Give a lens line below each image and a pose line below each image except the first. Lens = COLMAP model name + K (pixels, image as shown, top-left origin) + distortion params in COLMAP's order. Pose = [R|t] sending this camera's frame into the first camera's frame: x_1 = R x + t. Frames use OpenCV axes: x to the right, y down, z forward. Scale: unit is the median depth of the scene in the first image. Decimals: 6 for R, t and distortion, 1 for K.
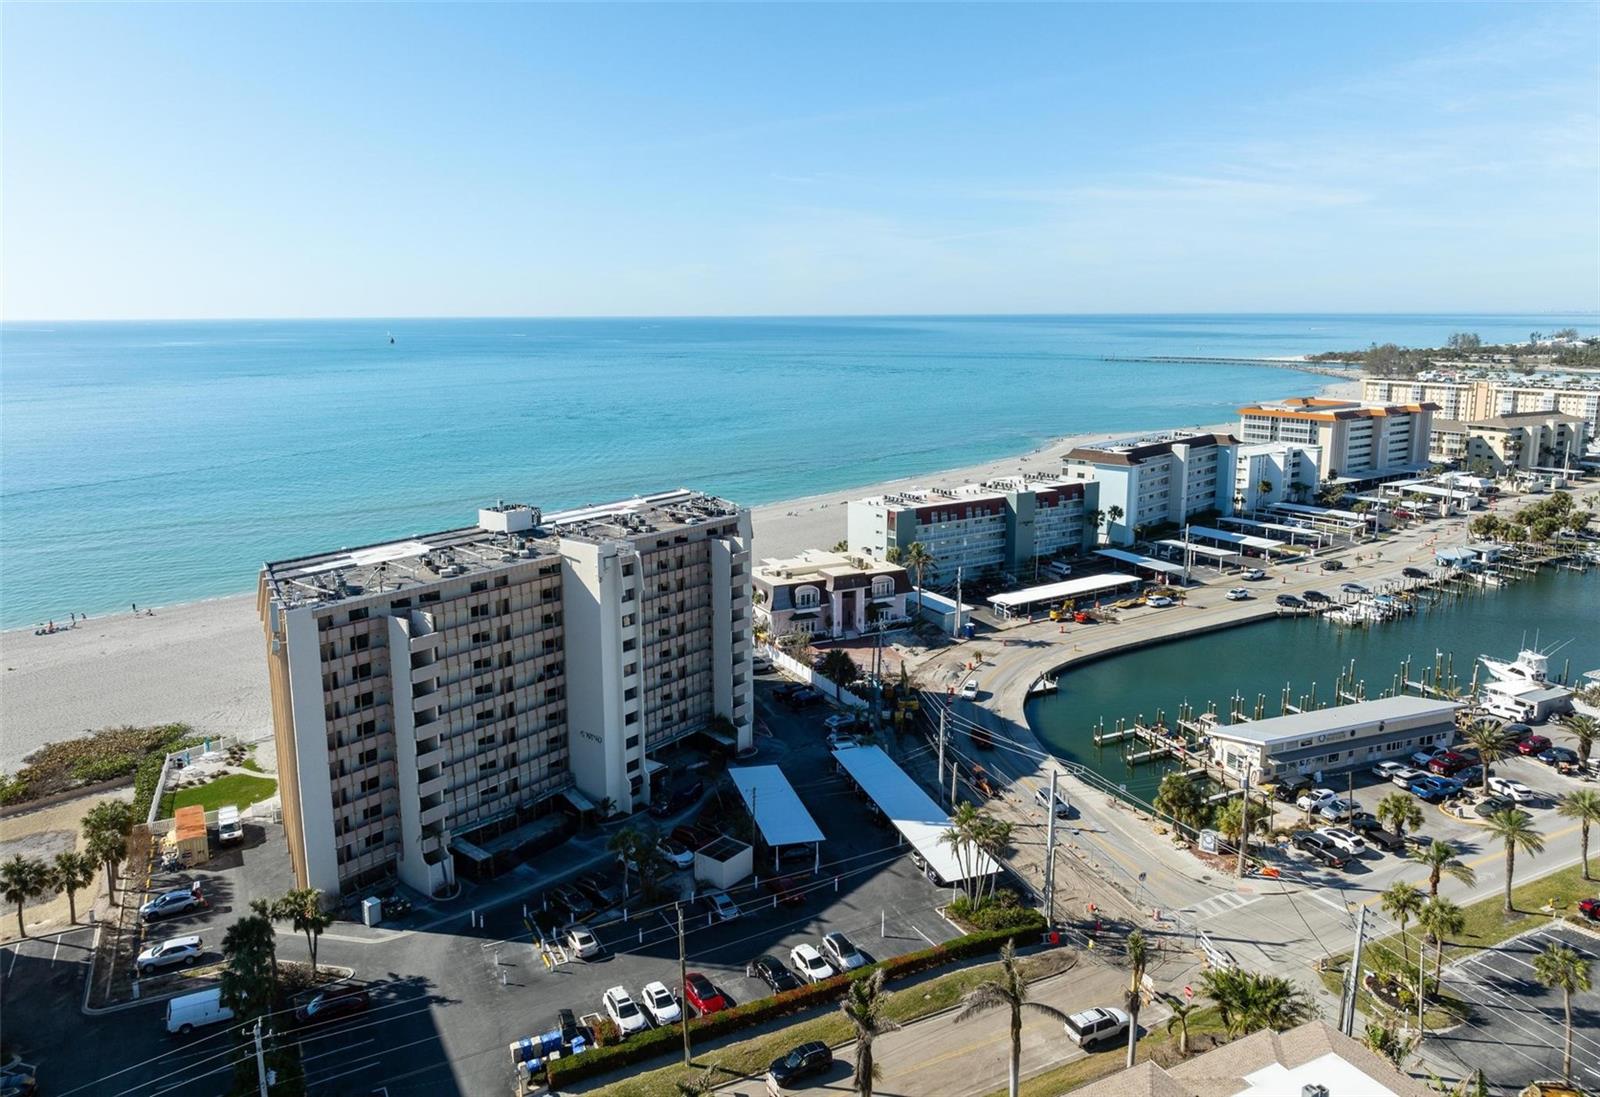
lens RADIAL K [[1148.1, 0, 800.0], [0, 1148.1, 548.5], [0, 0, 1]] dist [-0.003813, -0.000338]
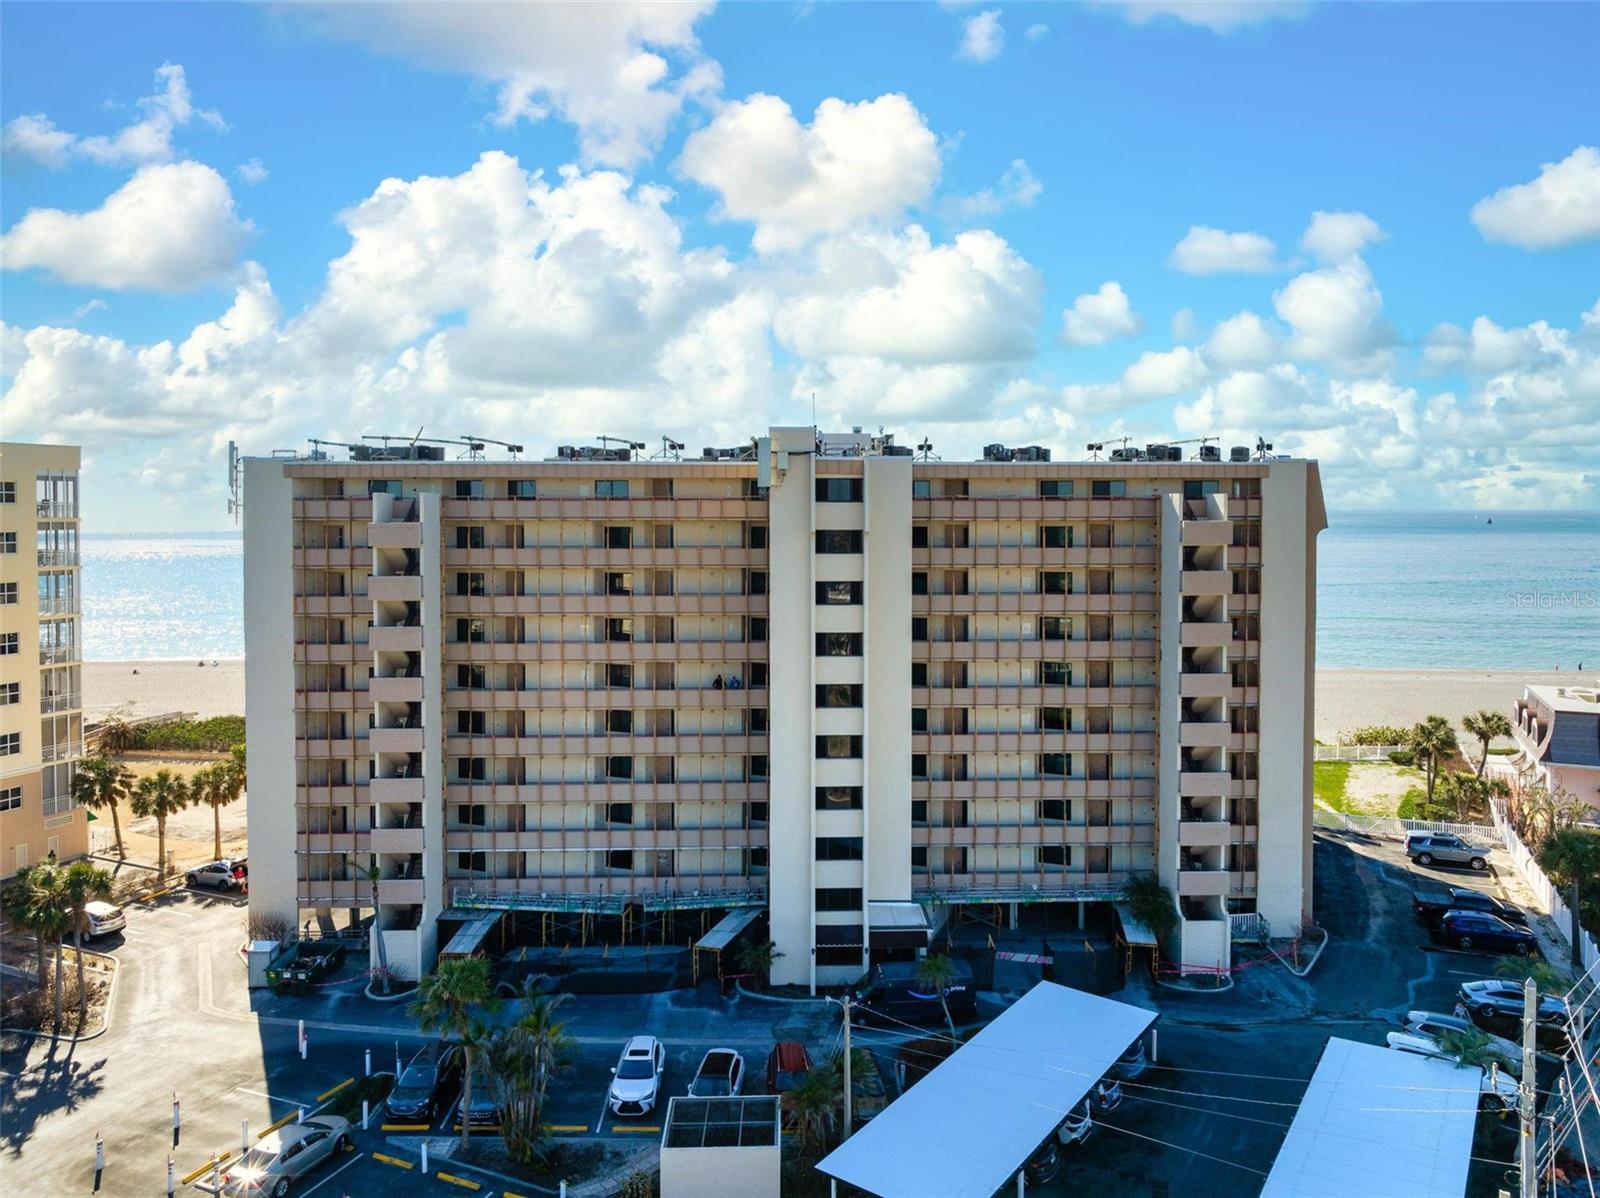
lens RADIAL K [[1137.2, 0, 820.3], [0, 1137.2, 597.8], [0, 0, 1]] dist [-0.007793, 0.012153]
pose [[0.620314, 0.051015, -0.782693, 0.135460], [-0.160965, 0.984923, -0.063375, 0.058487], [0.767659, 0.165299, 0.619174, 0.417250]]
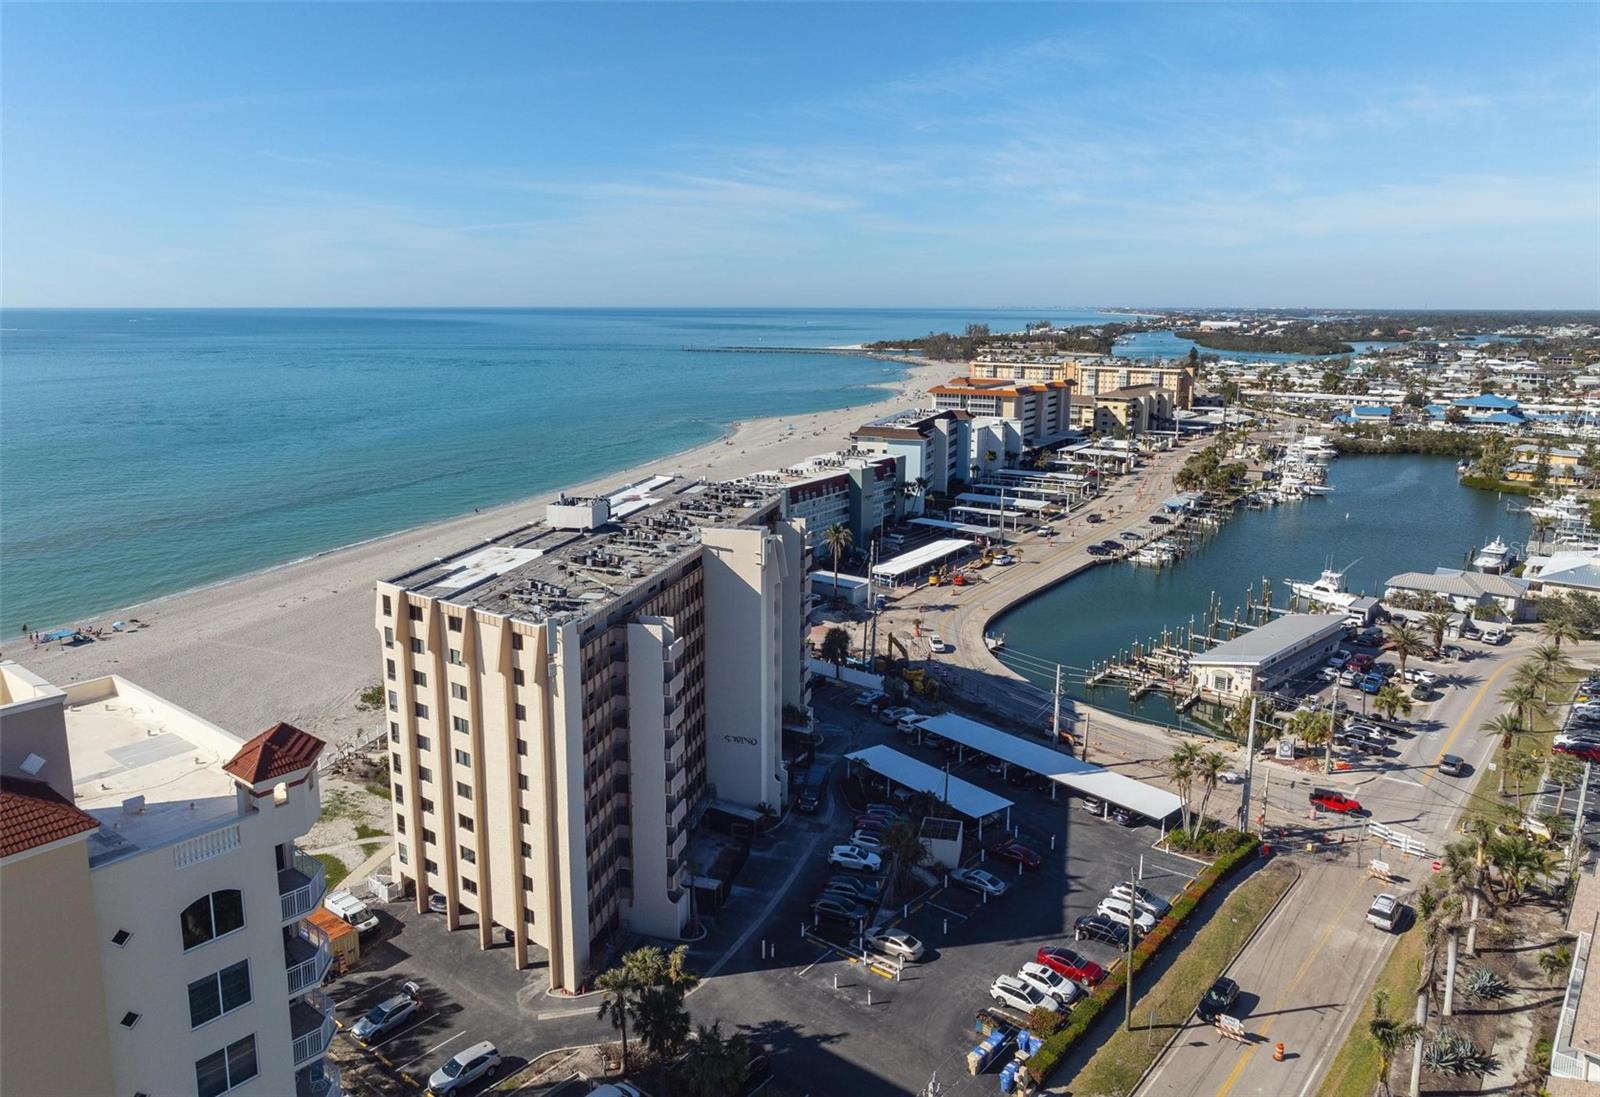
lens RADIAL K [[1138.0, 0, 790.9], [0, 1138.0, 554.3], [0, 0, 1]] dist [-0.000430, -0.005758]
pose [[0.914868, -0.080699, 0.395605, -0.301728], [0.076243, 0.996724, 0.027004, -0.004138], [-0.396488, 0.005457, 0.918024, 0.087337]]
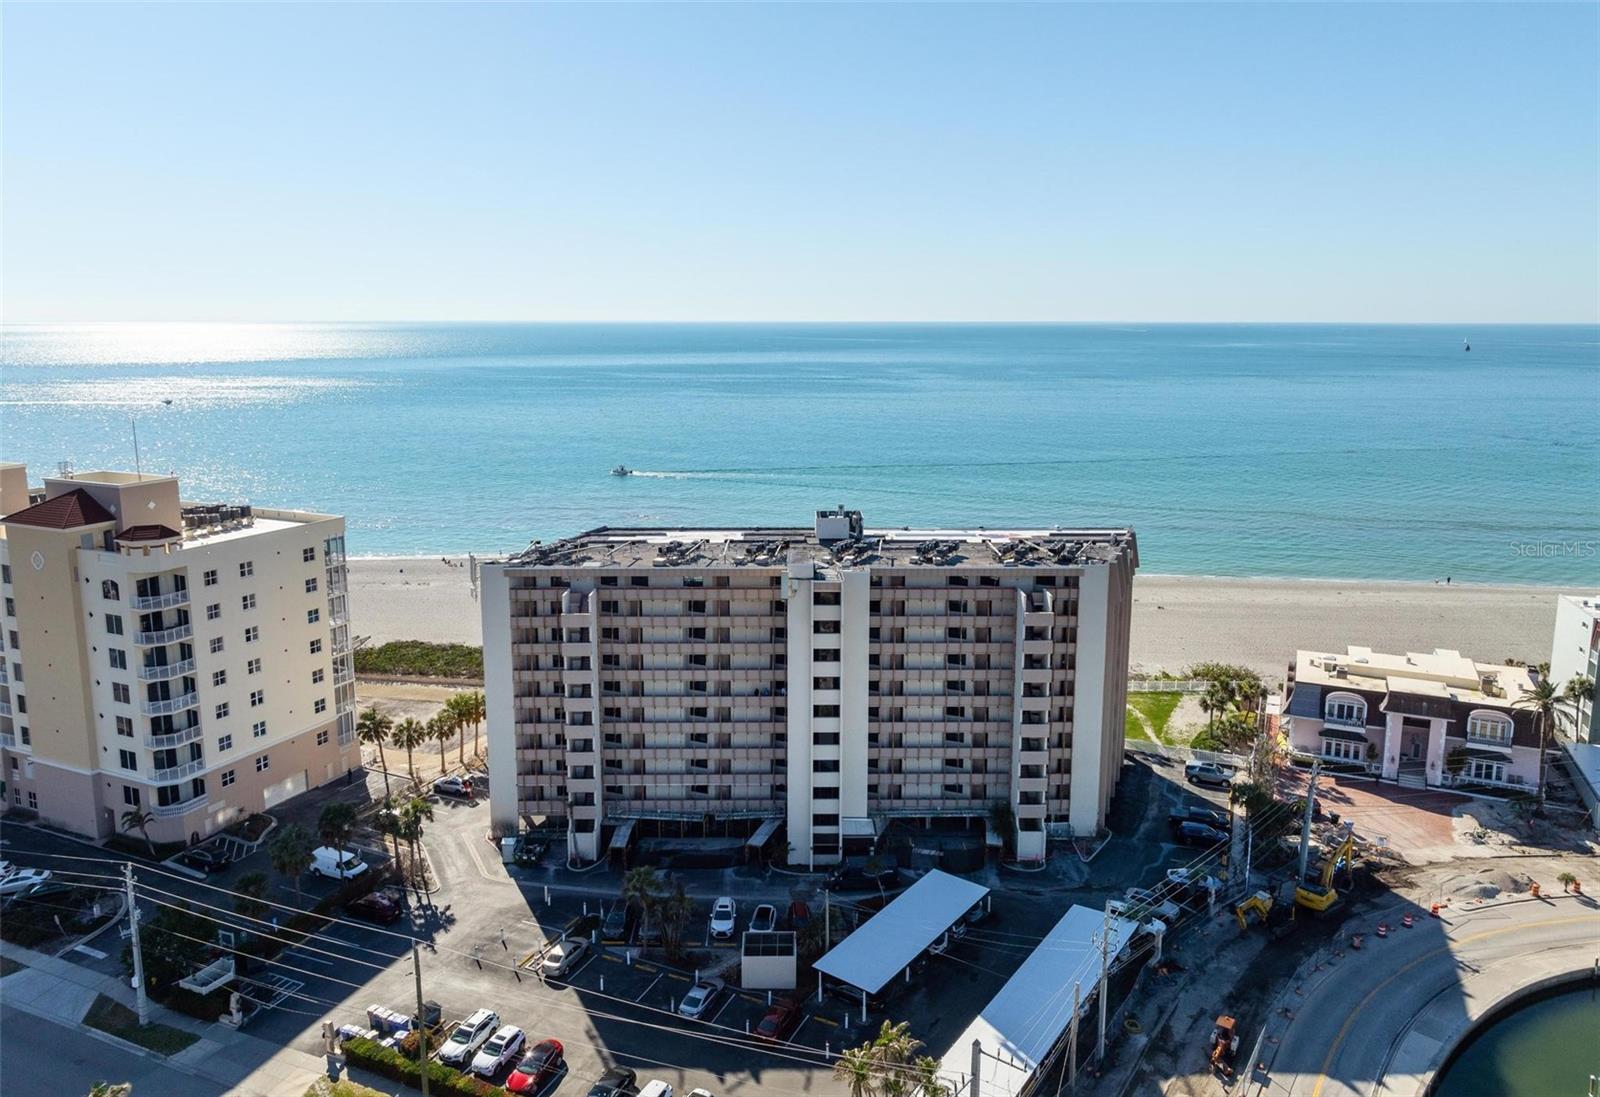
lens RADIAL K [[1138.0, 0, 790.9], [0, 1138.0, 554.3], [0, 0, 1]] dist [-0.000430, -0.005758]
pose [[0.600628, 0.166070, -0.782091, 0.297416], [-0.164185, 0.982962, 0.082633, -0.047241], [0.782489, 0.078776, 0.617661, 0.265197]]
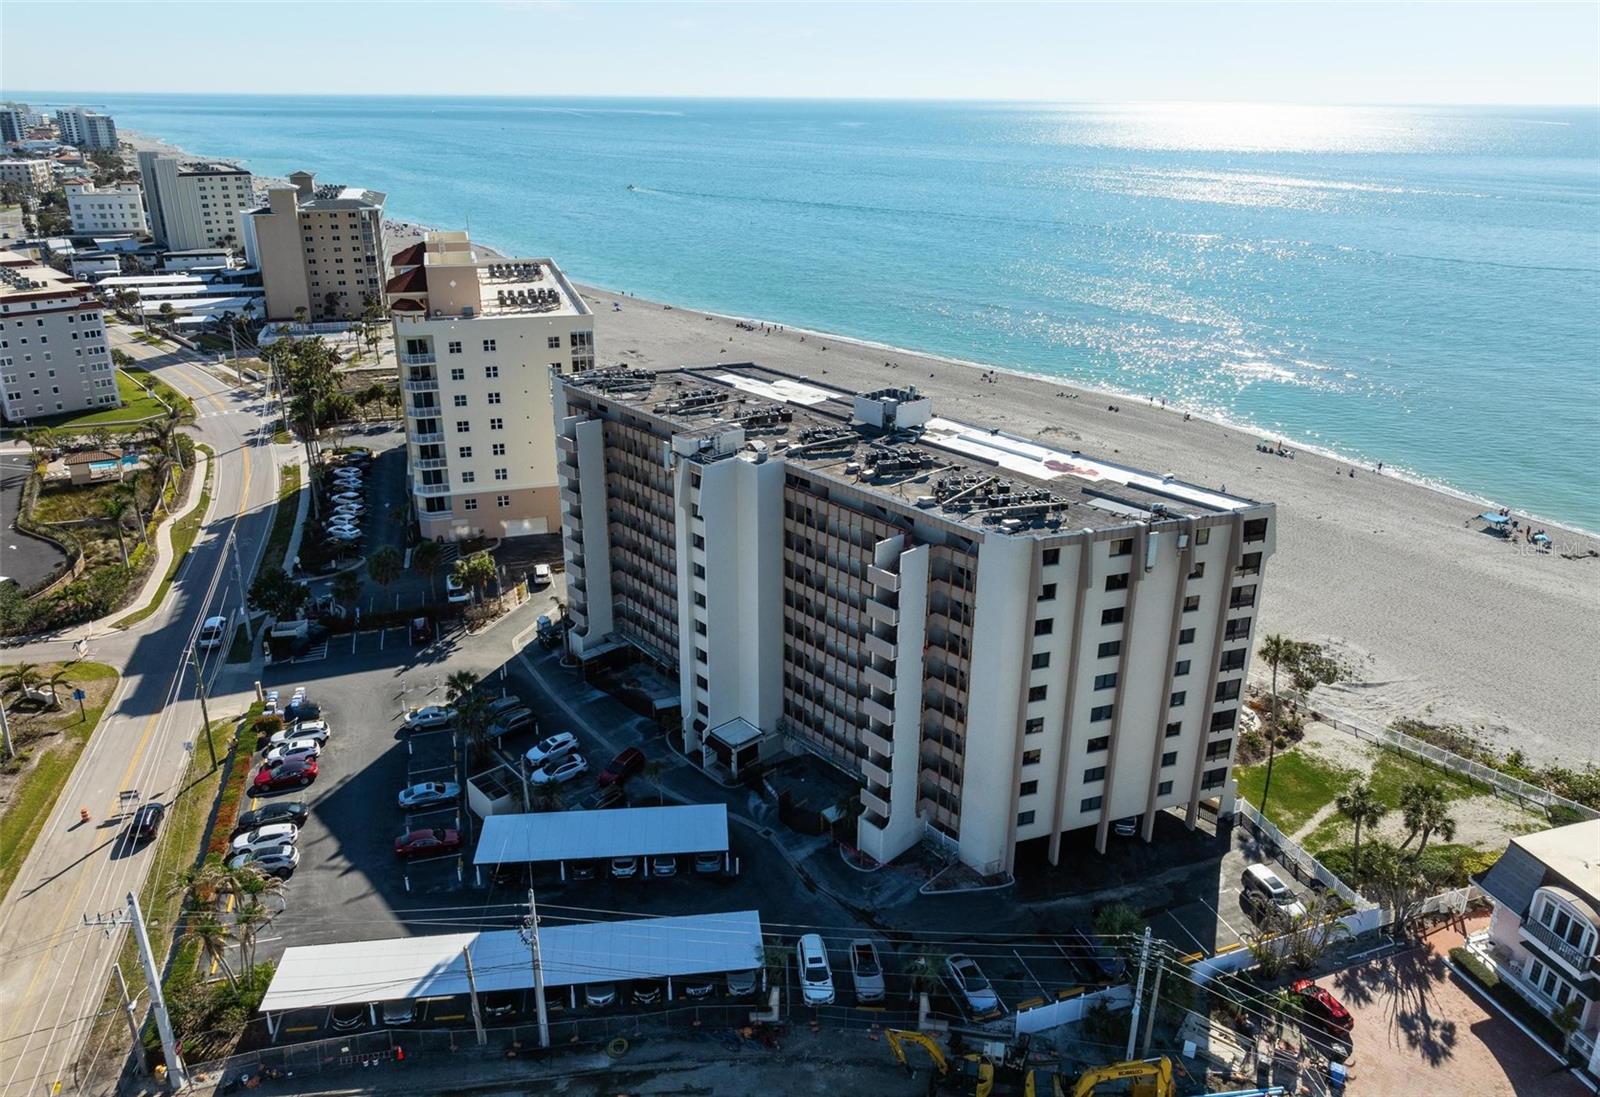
lens RADIAL K [[1138.0, 0, 790.9], [0, 1138.0, 554.3], [0, 0, 1]] dist [-0.000430, -0.005758]
pose [[-0.231921, 0.368089, -0.900402, 0.330961], [-0.201857, 0.887279, 0.414717, -0.160519], [0.951560, 0.277934, -0.131478, 0.696888]]
